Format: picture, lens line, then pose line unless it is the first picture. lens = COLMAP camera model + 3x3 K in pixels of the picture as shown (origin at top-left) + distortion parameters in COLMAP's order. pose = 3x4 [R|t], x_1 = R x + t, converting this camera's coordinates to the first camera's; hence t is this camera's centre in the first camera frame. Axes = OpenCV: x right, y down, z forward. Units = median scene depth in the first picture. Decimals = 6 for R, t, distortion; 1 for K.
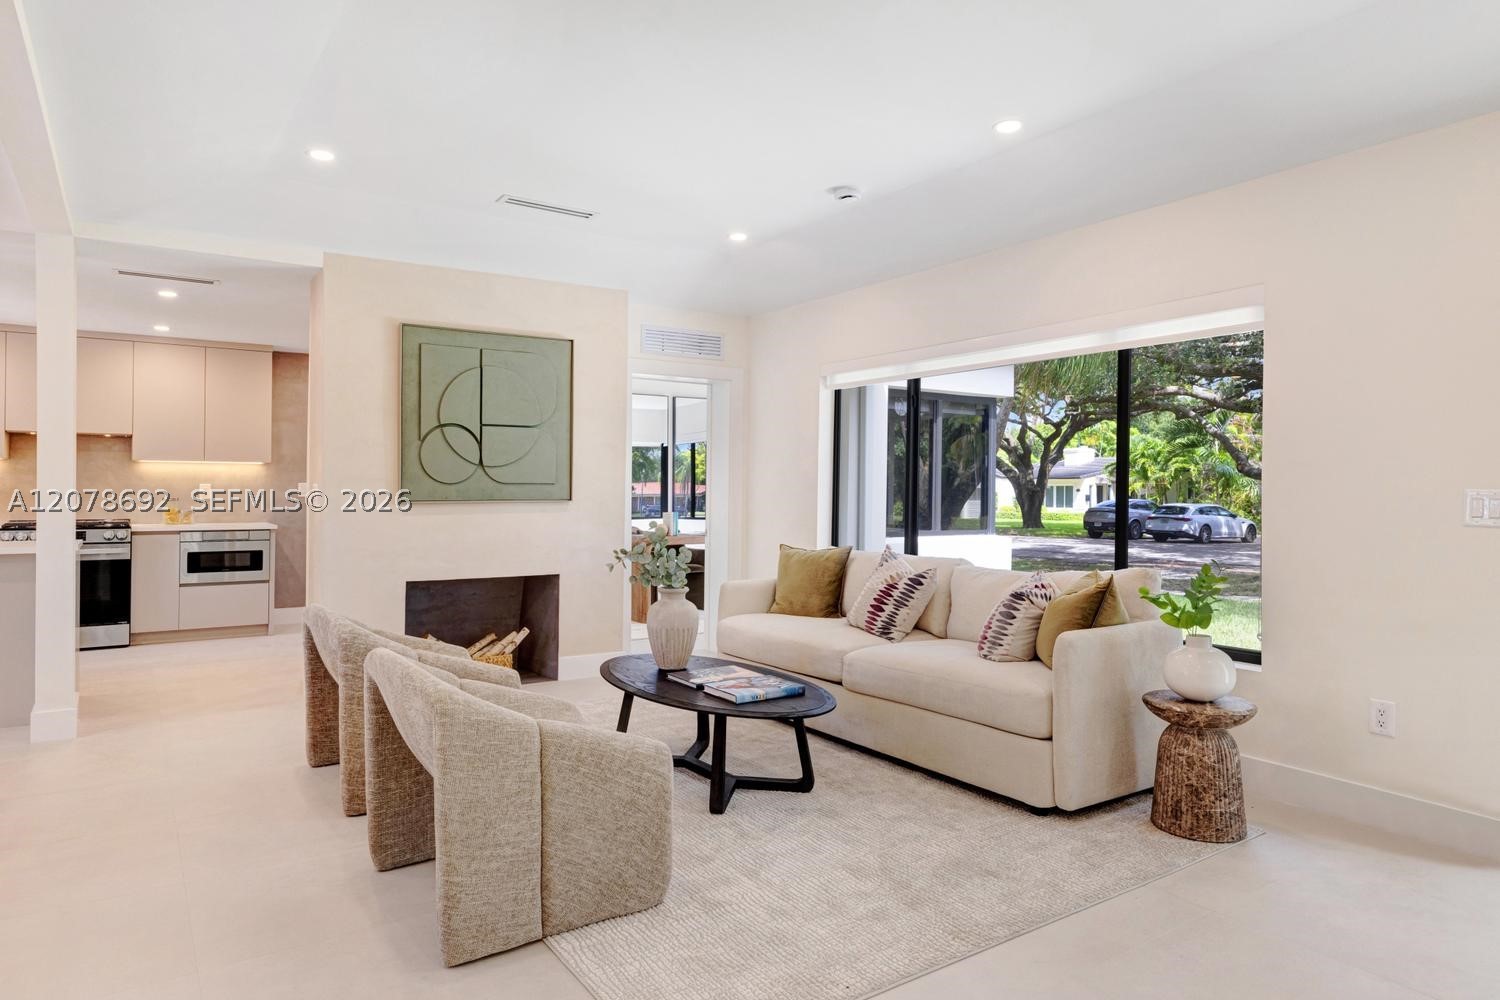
lens RADIAL K [[890.4, 0, 749.4], [0, 890.4, 484.4], [0, 0, 1]] dist [0.008064, 0.000842]
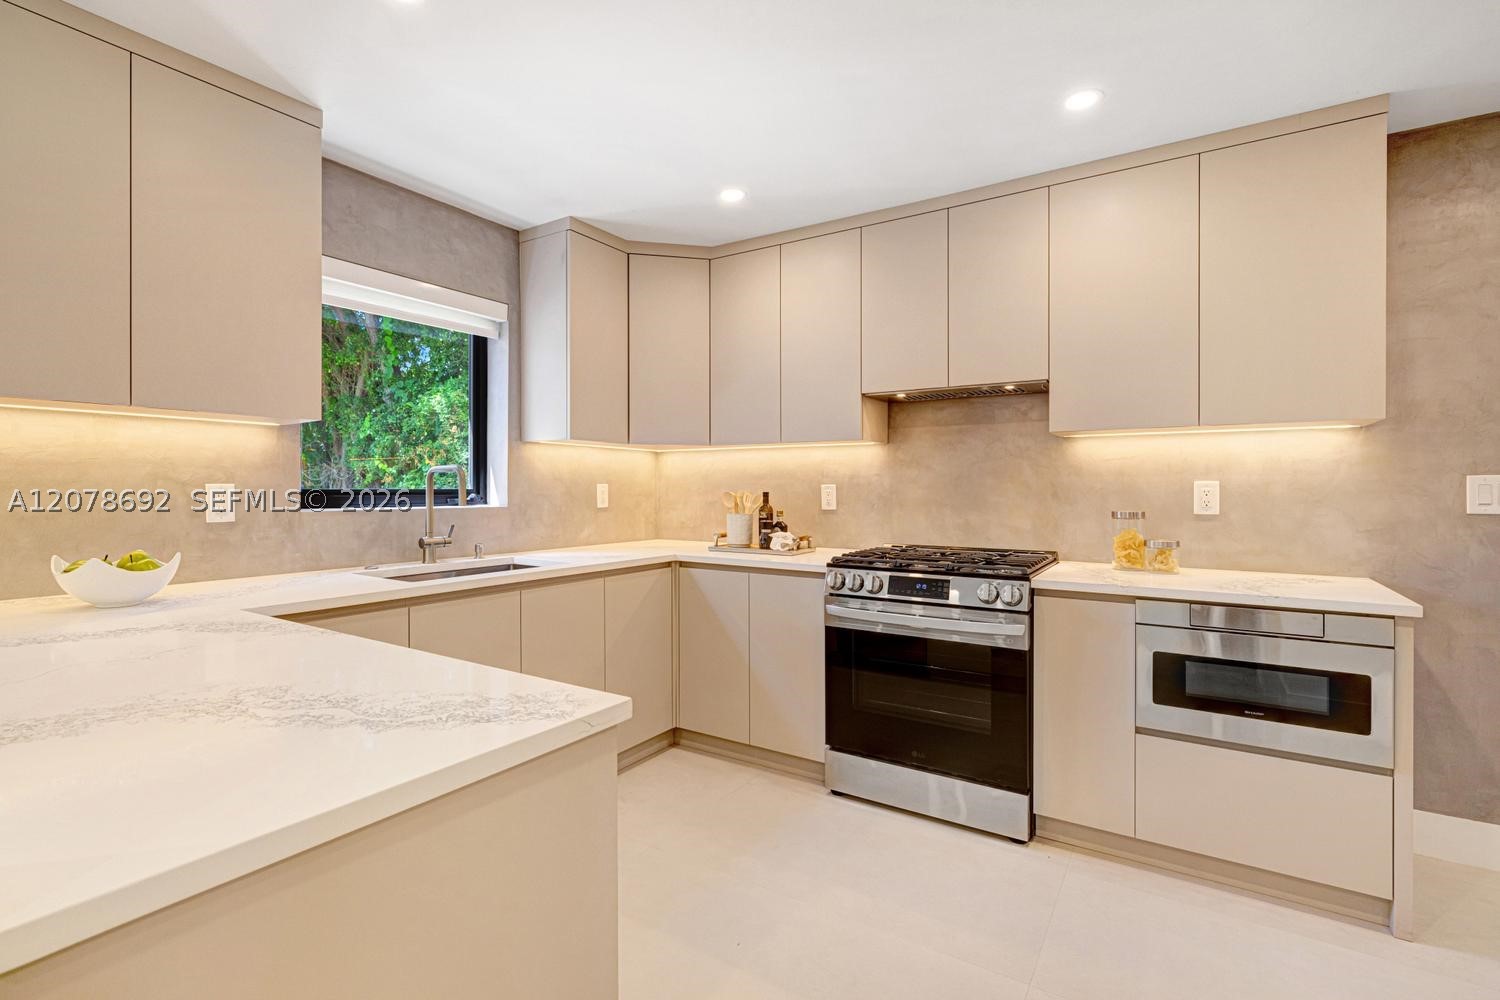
lens RADIAL K [[705.5, 0, 751.7], [0, 705.5, 487.7], [0, 0, 1]] dist [-0.000927, 0.000019]
pose [[0.400120, -0.004266, -0.916453, -0.509046], [0.006373, 0.999978, -0.001872, 0.002855], [0.916440, -0.005092, 0.400139, 0.877781]]
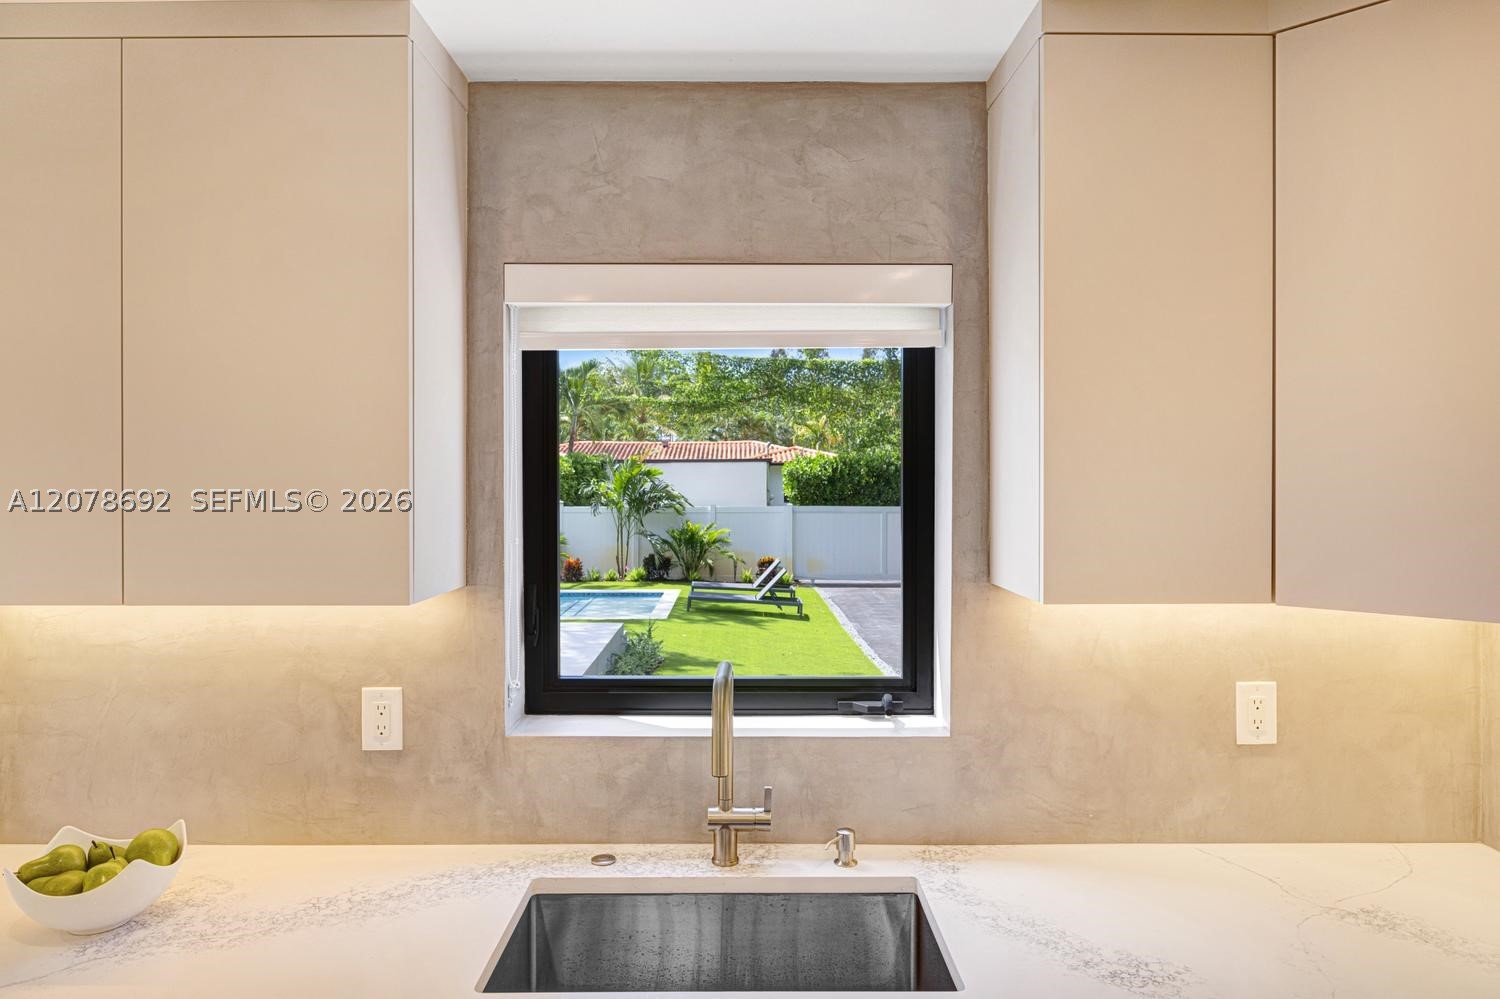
lens RADIAL K [[1011.3, 0, 748.5], [0, 1011.3, 481.8], [0, 0, 1]] dist [-0.004824, 0.000185]
pose [[-0.558230, 0.010825, -0.829616, -0.788323], [0.006170, 0.999941, 0.008896, -0.078450], [0.829663, -0.000153, -0.558264, 1.068560]]
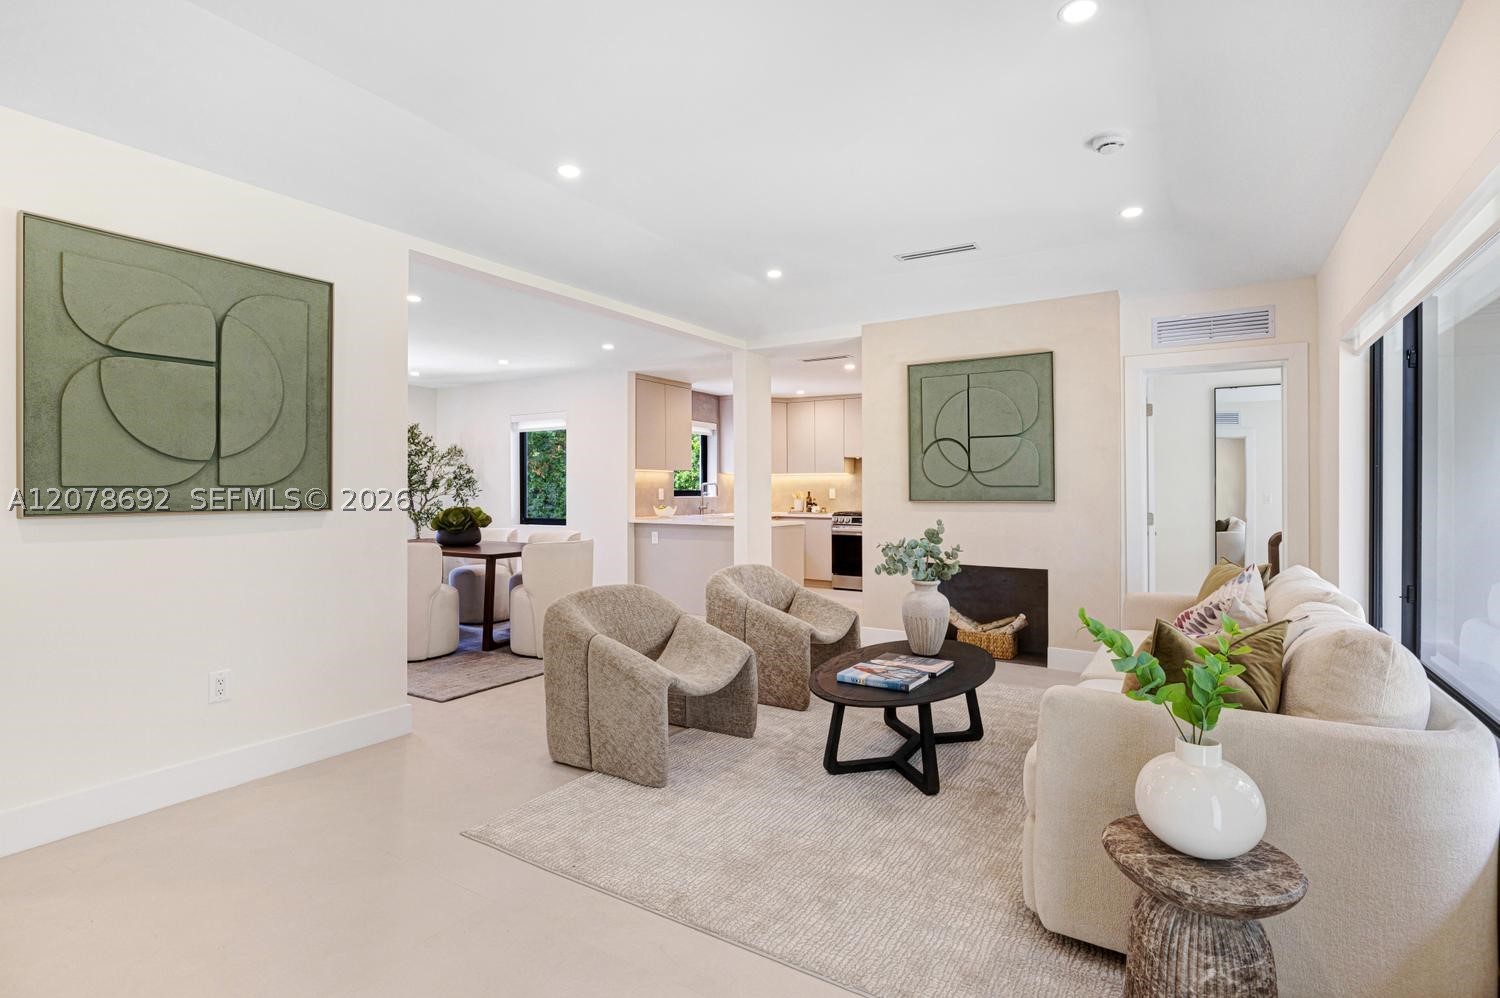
lens RADIAL K [[741.2, 0, 750.7], [0, 741.2, 493.6], [0, 0, 1]] dist [0.000747, 0.000245]
pose [[0.408359, 0.001535, -0.912820, 0.460578], [0.004680, 0.999982, 0.003776, 0.003329], [0.912809, -0.005814, 0.408345, 0.301379]]
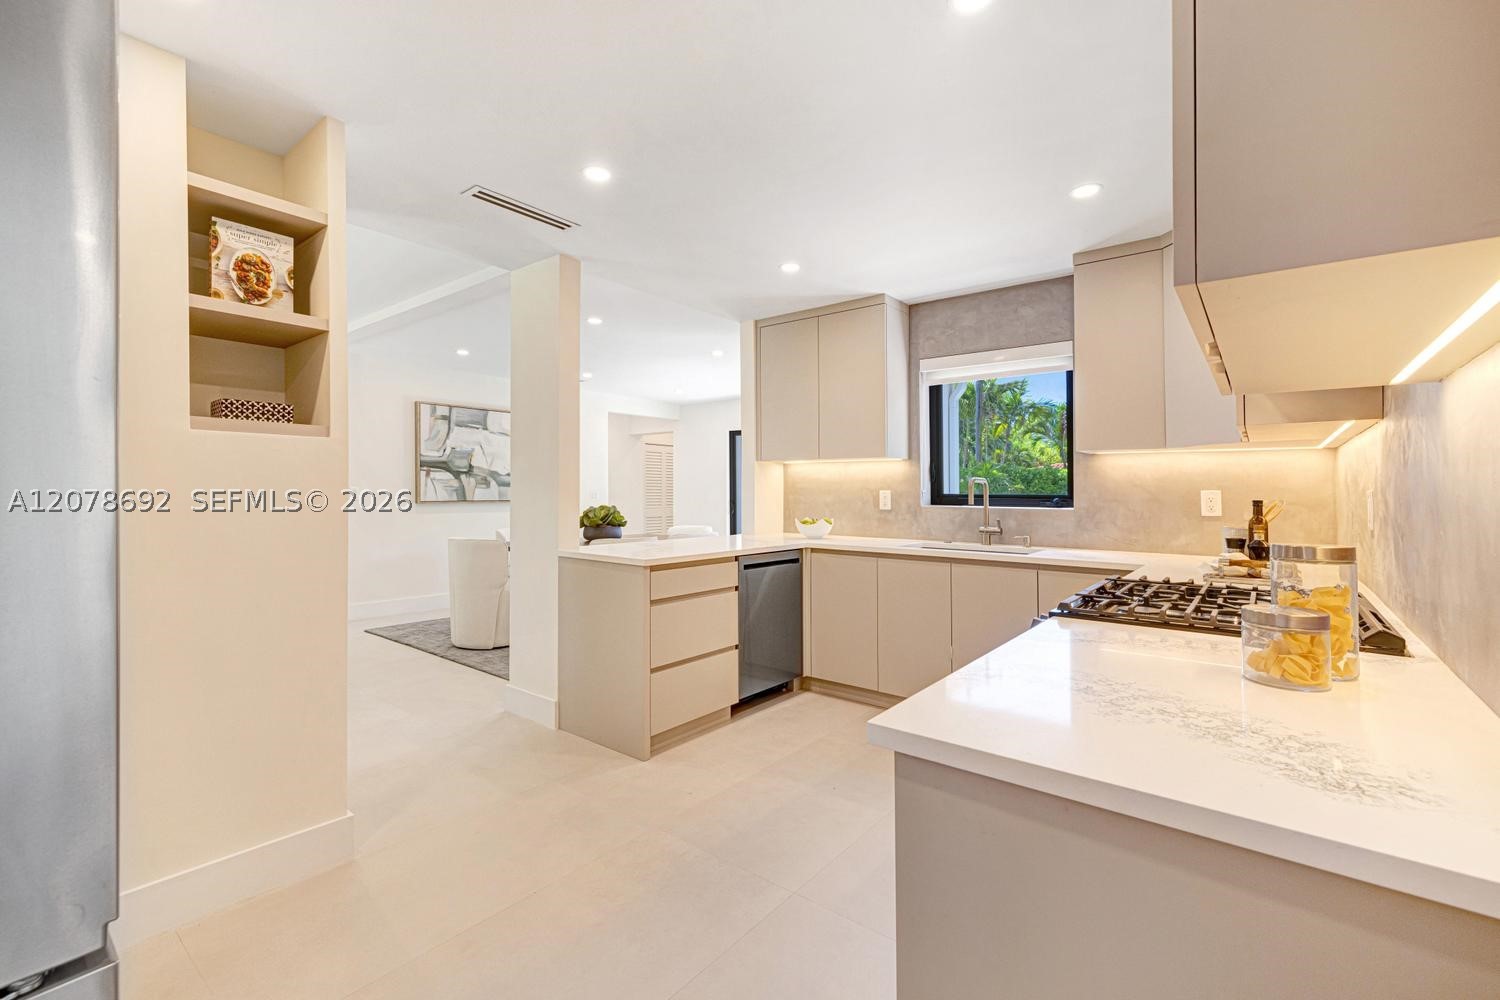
lens RADIAL K [[631.4, 0, 739.1], [0, 631.4, 475.7], [0, 0, 1]] dist [0.000178, 0.000047]
pose [[-0.956294, 0.010699, -0.292209, -0.626408], [0.013104, 0.999894, -0.006274, -0.017828], [0.292112, -0.009829, -0.956334, 1.429973]]
